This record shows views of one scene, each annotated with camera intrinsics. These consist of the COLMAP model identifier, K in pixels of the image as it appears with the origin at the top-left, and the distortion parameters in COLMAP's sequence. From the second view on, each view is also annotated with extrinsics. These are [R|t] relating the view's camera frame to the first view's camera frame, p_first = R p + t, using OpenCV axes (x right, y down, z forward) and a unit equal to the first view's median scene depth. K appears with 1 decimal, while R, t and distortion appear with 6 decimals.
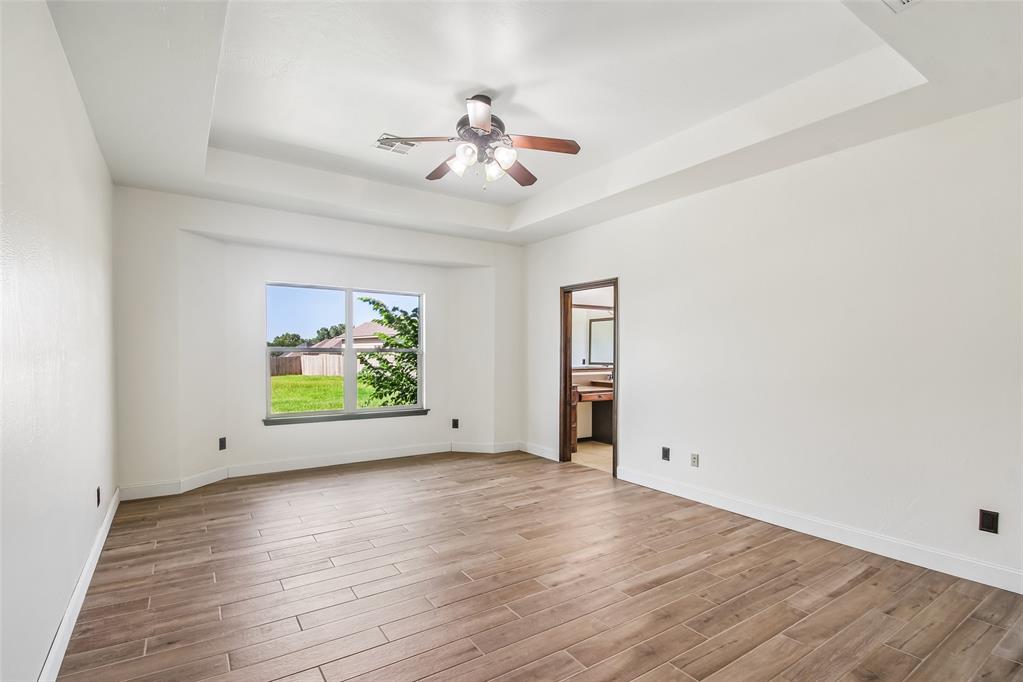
lens RADIAL K [[468.2, 0, 503.1], [0, 468.2, 340.4], [0, 0, 1]] dist [0.016222, -0.016433]
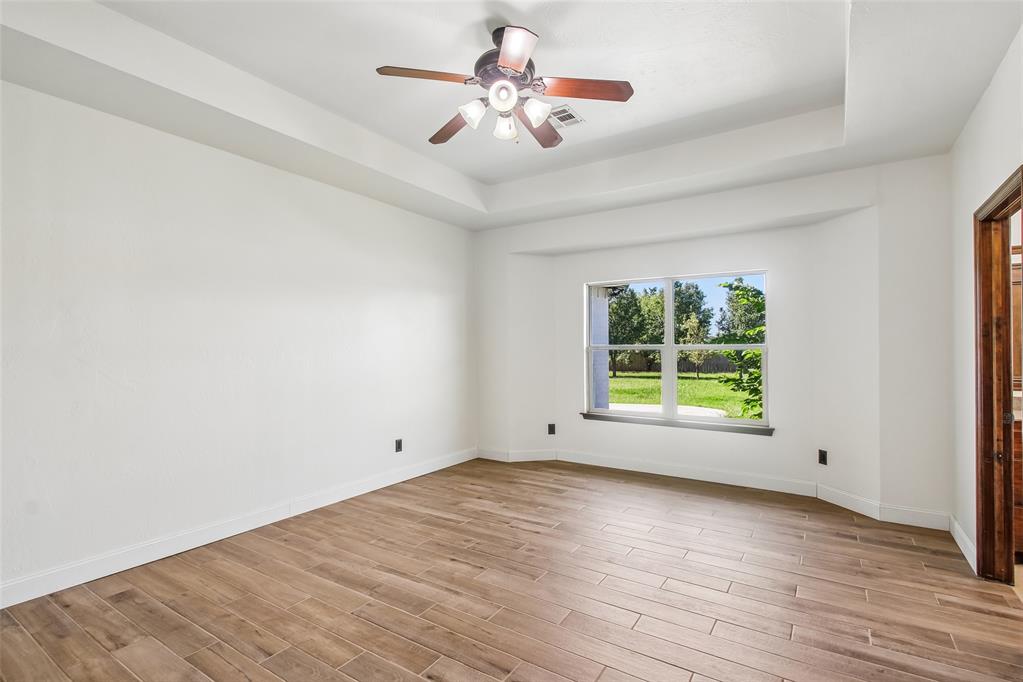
lens RADIAL K [[477.9, 0, 504.9], [0, 477.9, 342.1], [0, 0, 1]] dist [0.020378, -0.016511]
pose [[0.439148, -0.013687, -0.898311, 0.453810], [0.018794, 0.999805, -0.006046, 0.016017], [0.898218, -0.014228, 0.439319, 0.443832]]
